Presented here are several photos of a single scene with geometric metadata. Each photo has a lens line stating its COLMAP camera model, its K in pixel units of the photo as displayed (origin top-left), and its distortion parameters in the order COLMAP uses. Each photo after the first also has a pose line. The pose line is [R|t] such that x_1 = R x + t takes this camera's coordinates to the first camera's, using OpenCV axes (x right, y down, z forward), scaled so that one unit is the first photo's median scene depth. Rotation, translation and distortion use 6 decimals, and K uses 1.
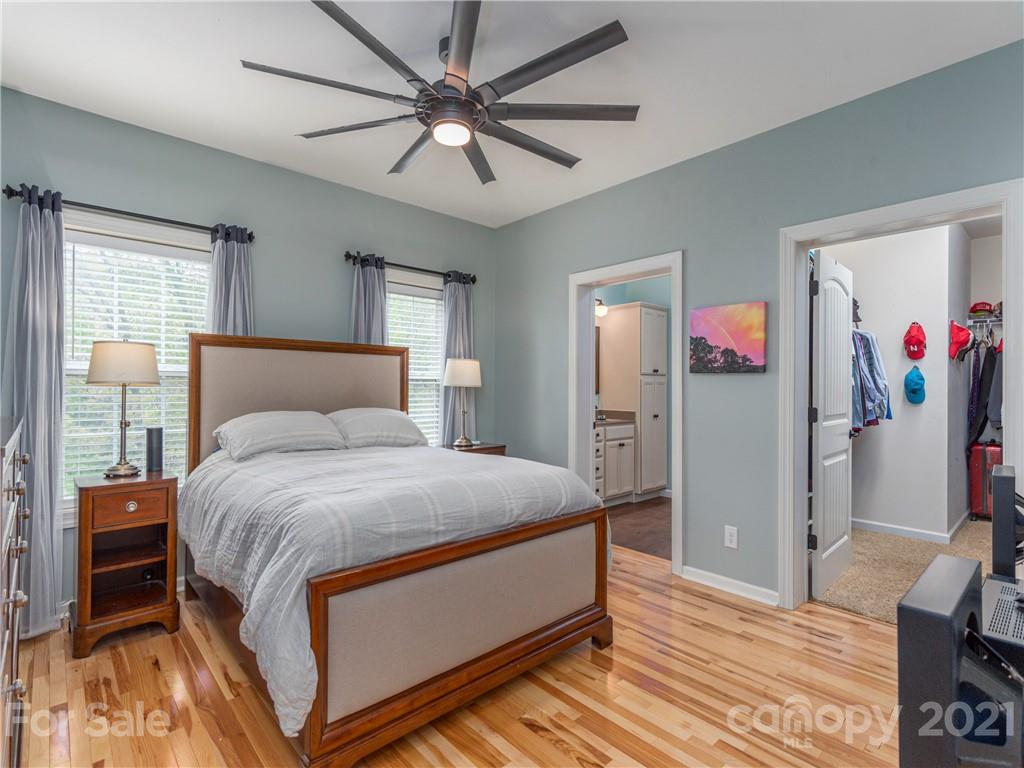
lens RADIAL K [[505.8, 0, 513.3], [0, 505.8, 390.2], [0, 0, 1]] dist [0.011464, -0.001176]
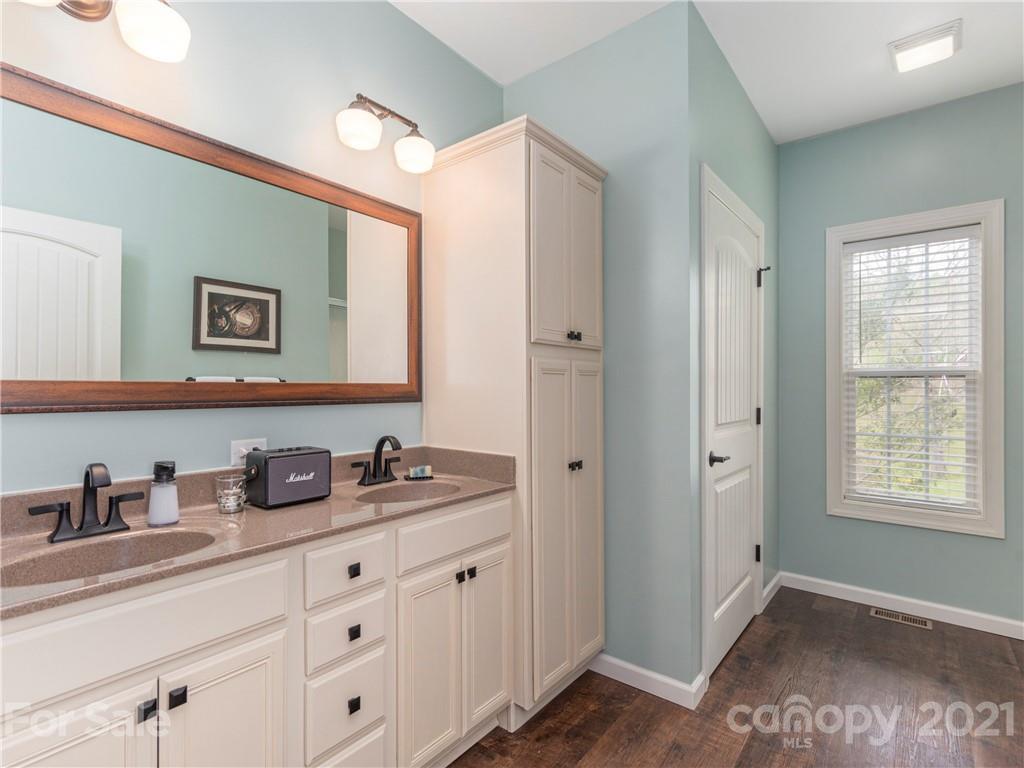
lens RADIAL K [[505.8, 0, 513.2], [0, 505.8, 385.2], [0, 0, 1]] dist [0.011464, -0.001176]
pose [[0.988895, -0.003817, 0.148565, 0.189515], [0.004779, 0.999970, -0.006115, -0.002301], [-0.148537, 0.006757, 0.988884, 0.667200]]
